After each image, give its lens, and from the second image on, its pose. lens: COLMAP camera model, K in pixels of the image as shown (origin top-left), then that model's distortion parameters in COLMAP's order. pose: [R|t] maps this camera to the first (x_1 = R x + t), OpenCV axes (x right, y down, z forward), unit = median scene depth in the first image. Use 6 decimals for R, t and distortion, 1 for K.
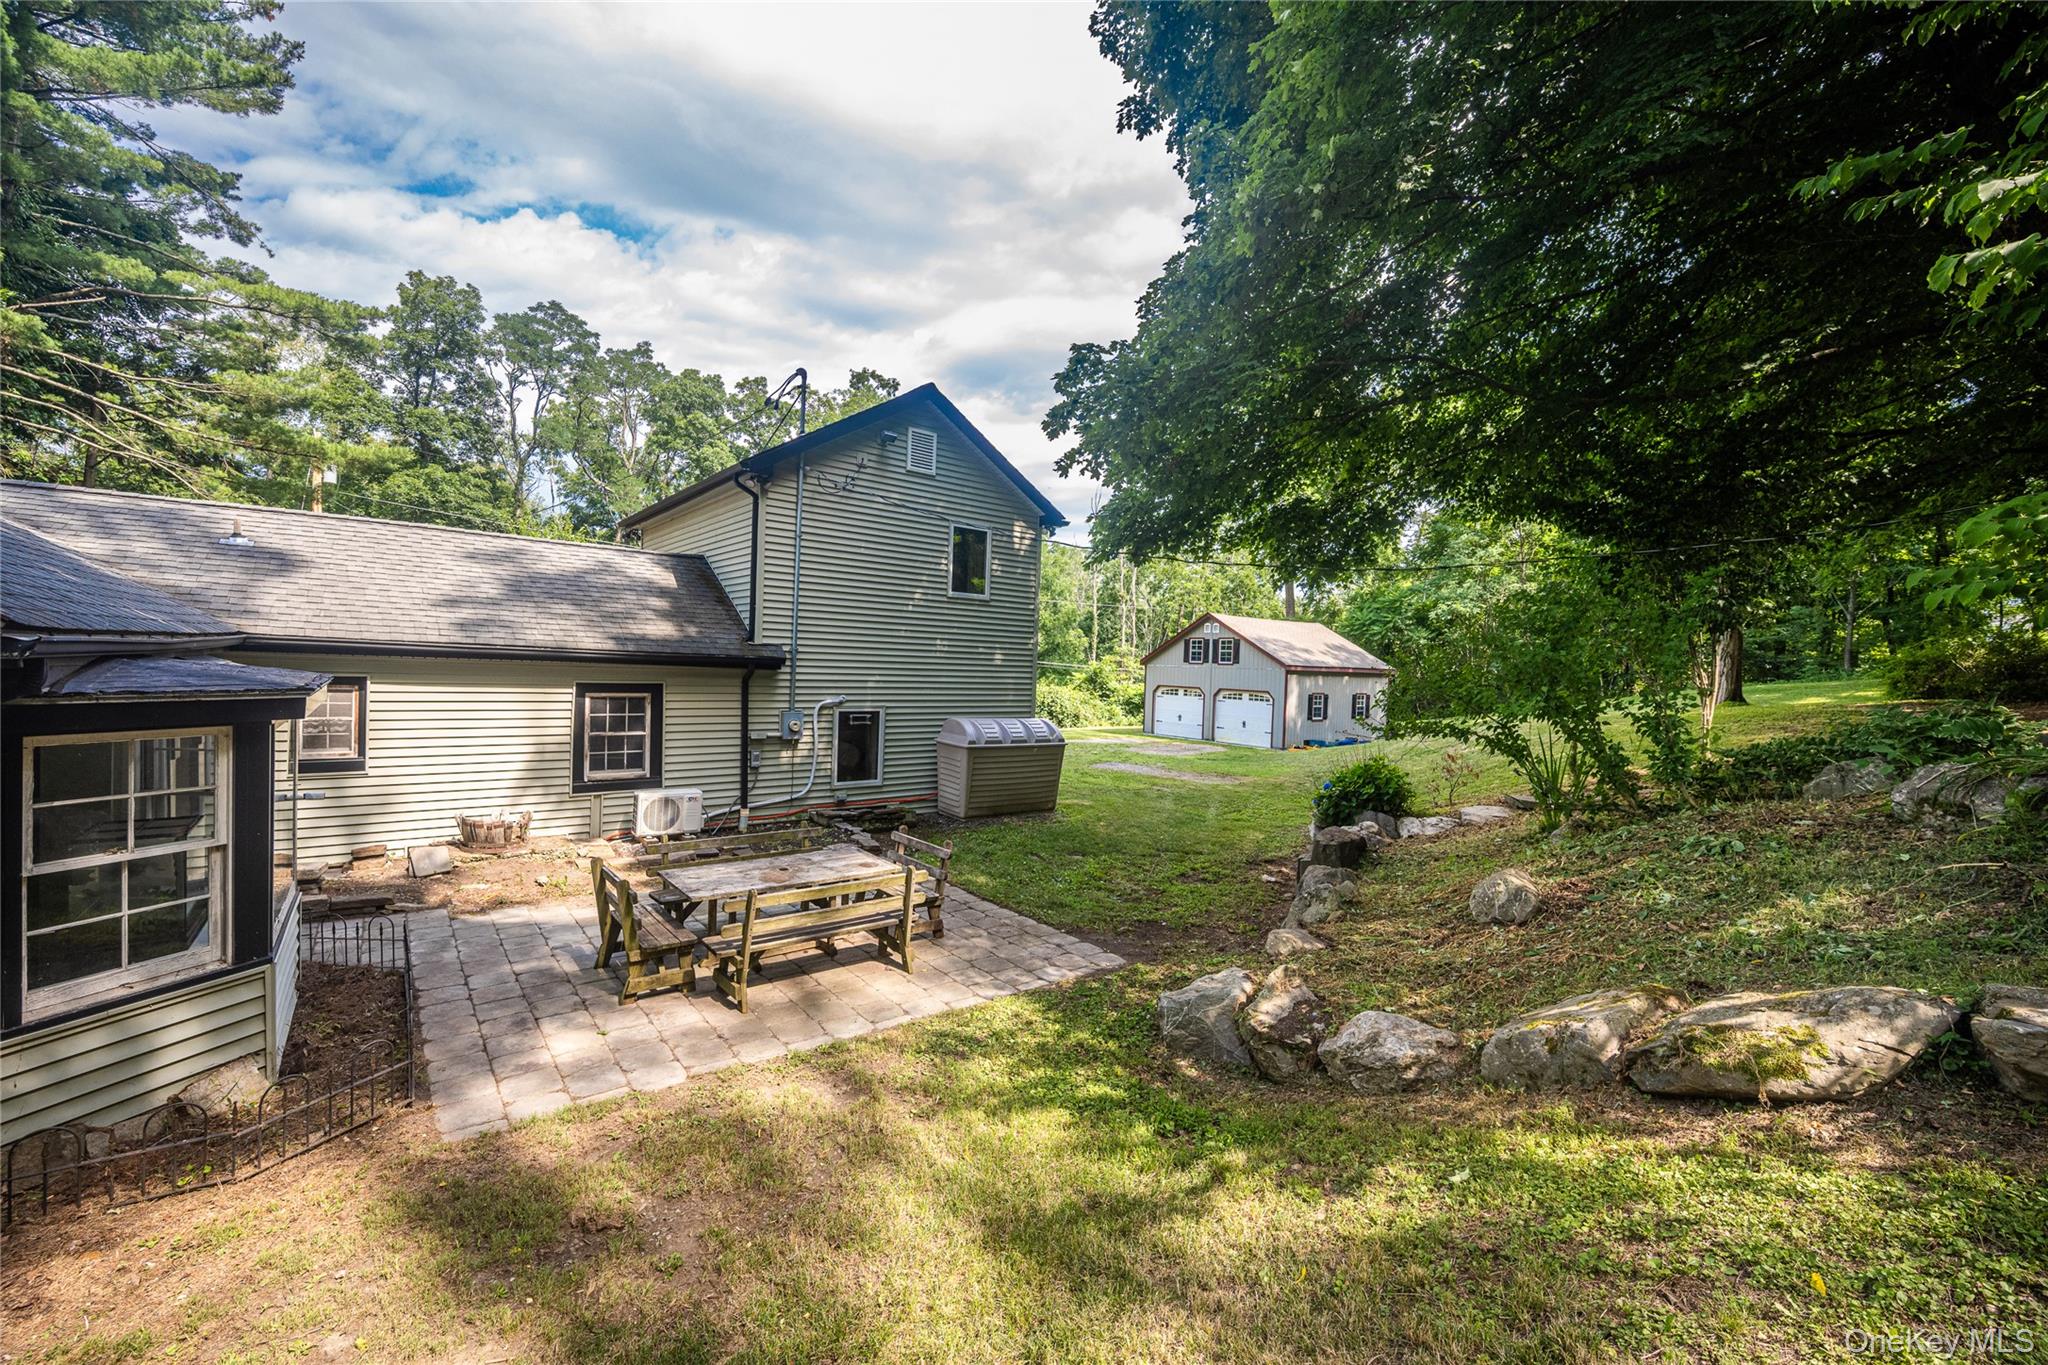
lens RADIAL K [[828.3, 0, 1054.2], [0, 828.3, 688.0], [0, 0, 1]] dist [0.011869, 0.000019]
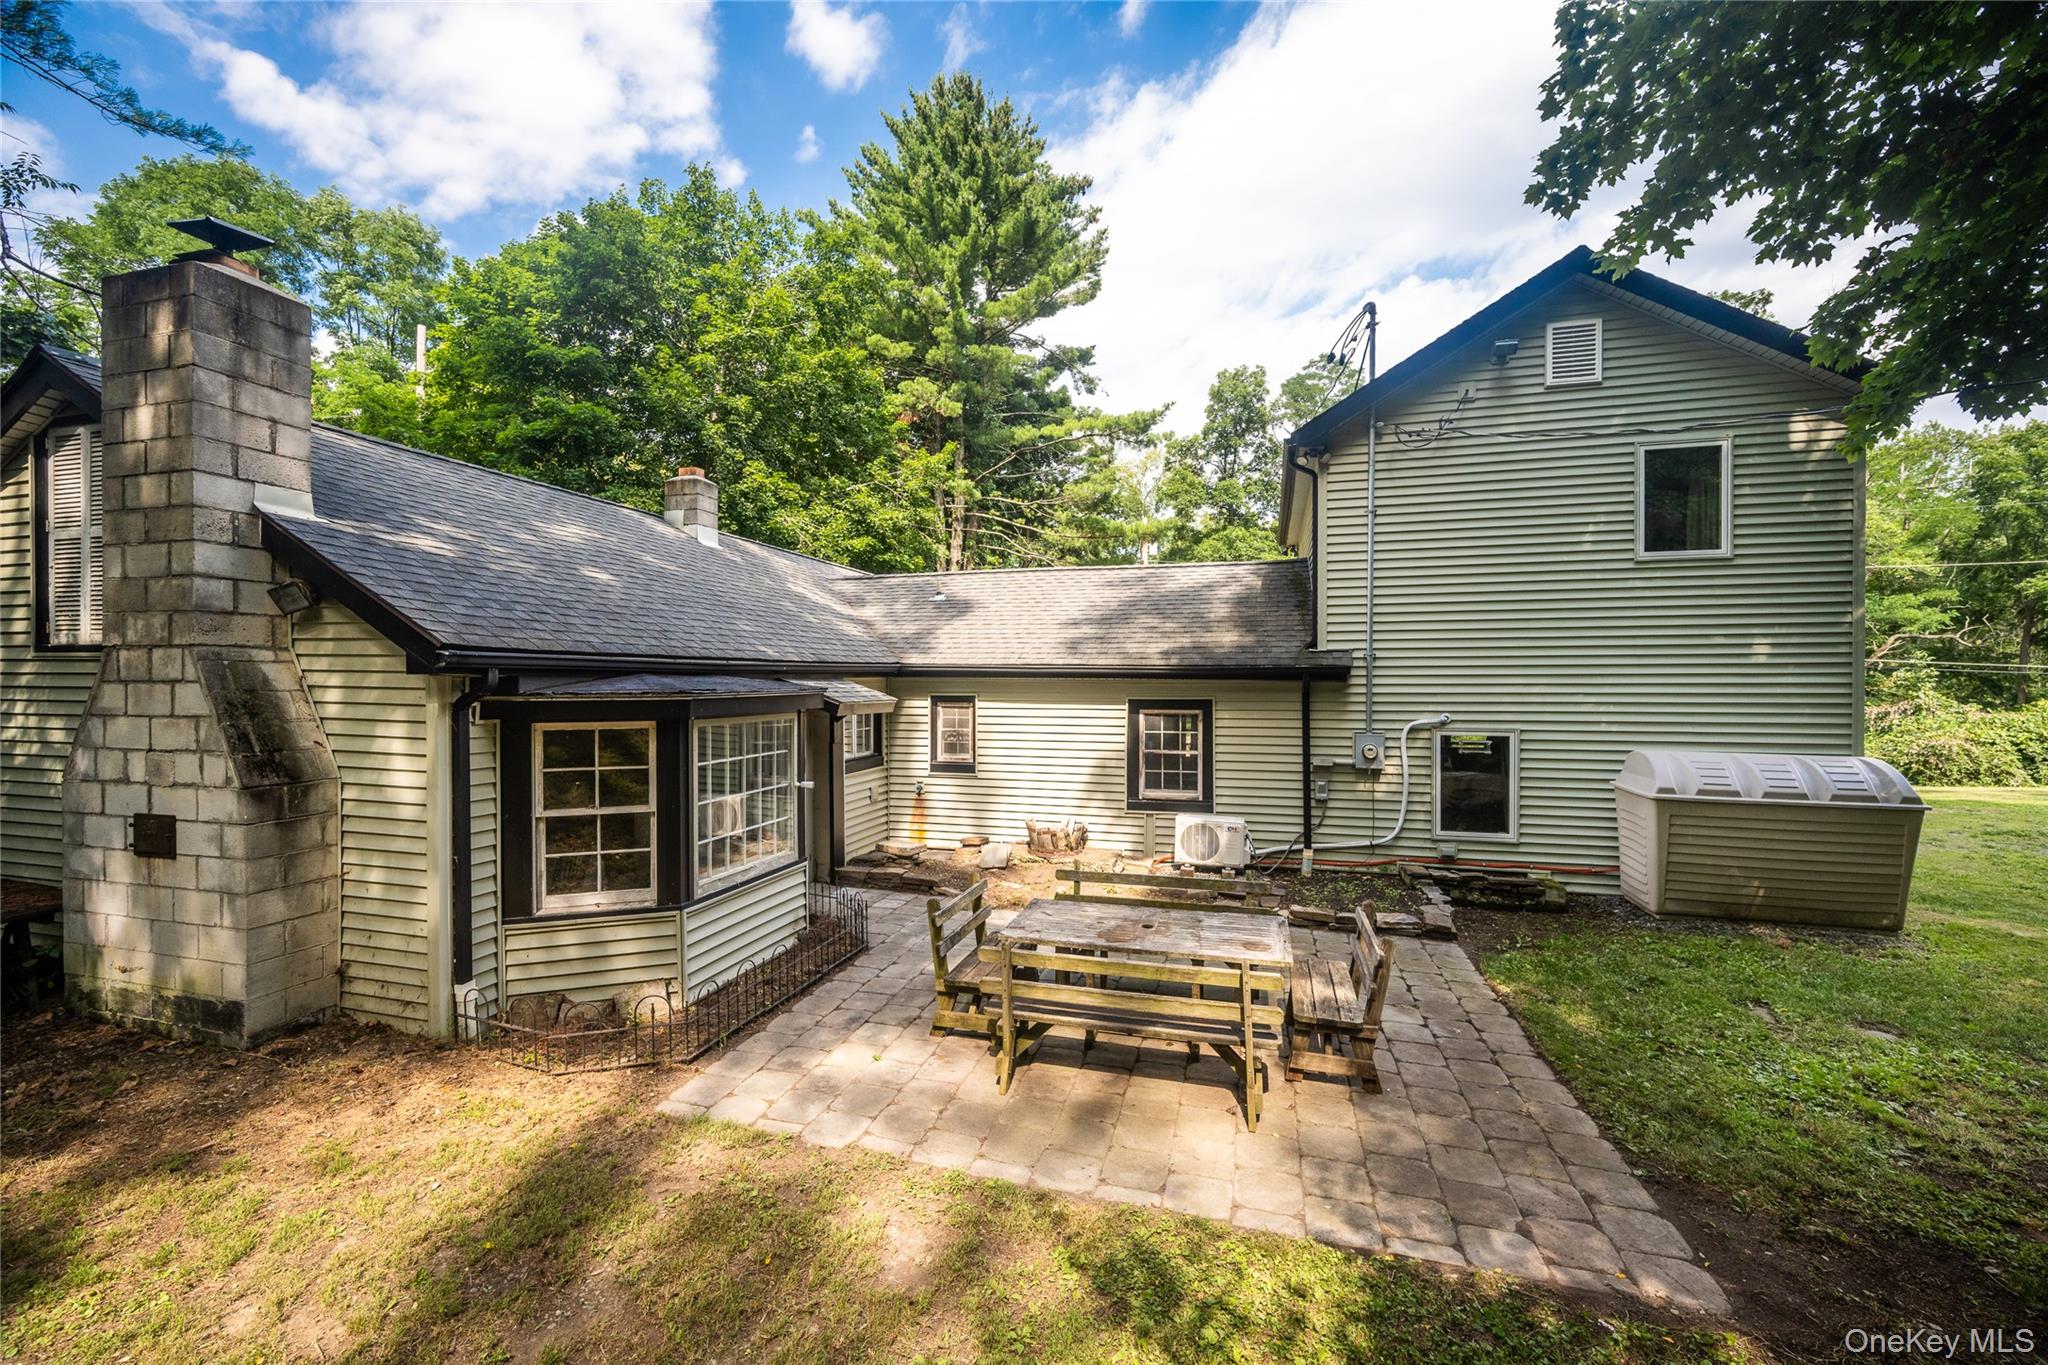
lens RADIAL K [[830.3, 0, 1024.0], [0, 830.3, 682.5], [0, 0, 1]] dist [-0.000763, -0.000093]
pose [[0.555157, -0.036352, -0.830951, 0.179019], [-0.001535, 0.998998, -0.044729, 0.017558], [0.831744, 0.026107, 0.554545, 0.319375]]
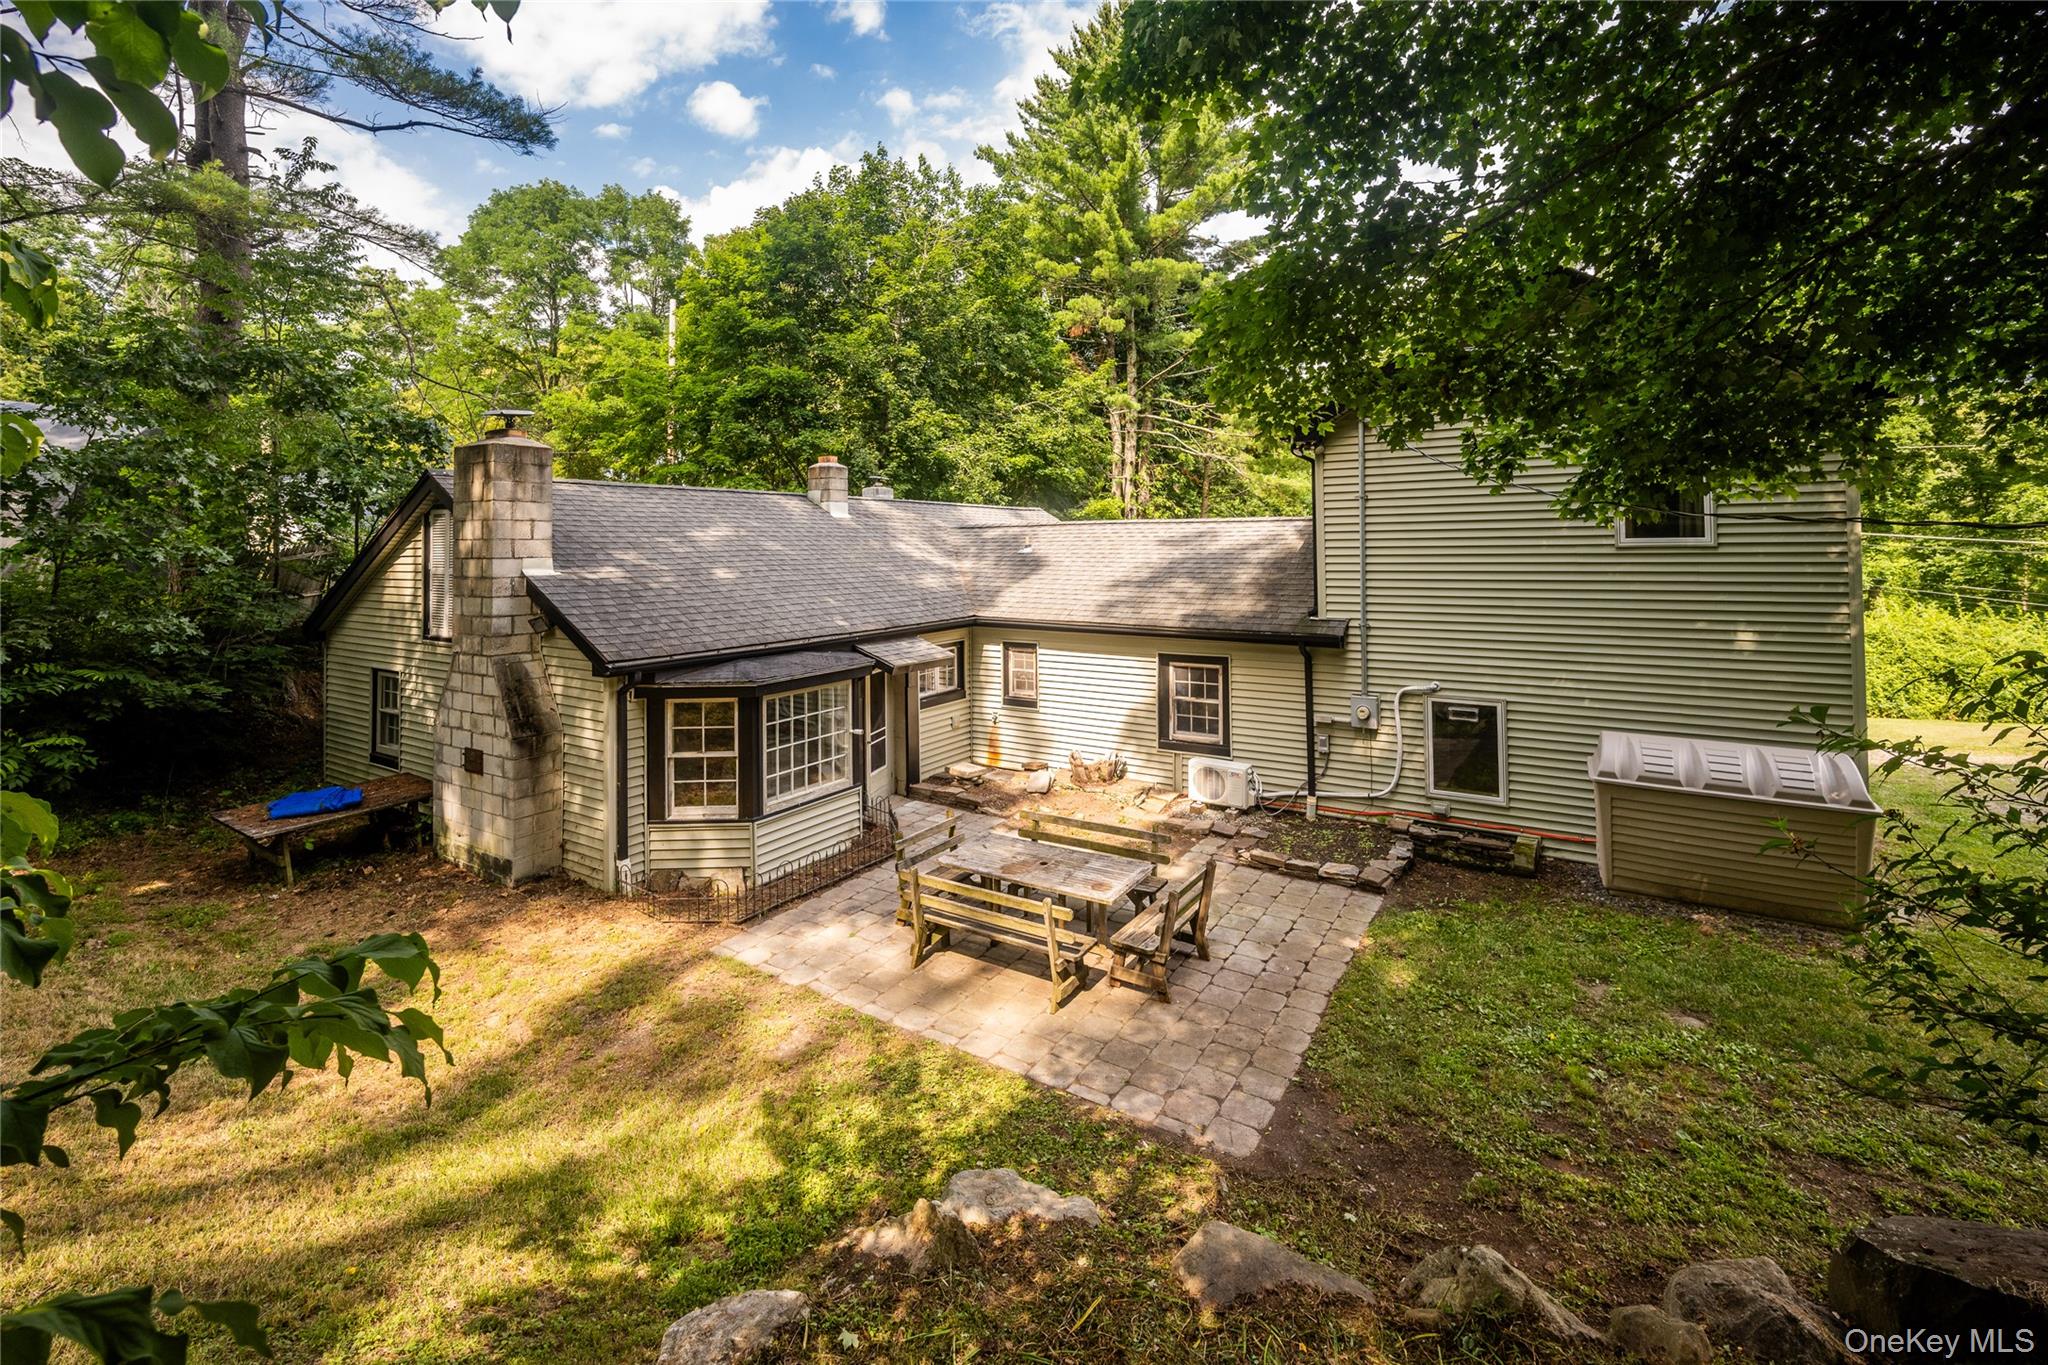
lens RADIAL K [[867.1, 0, 1022.5], [0, 867.1, 539.8], [0, 0, 1]] dist [0.001391, 0.000133]
pose [[0.312876, -0.050748, -0.948437, 0.496436], [-0.014038, 0.998215, -0.058042, -0.086156], [0.949690, 0.031474, 0.311606, 0.410066]]
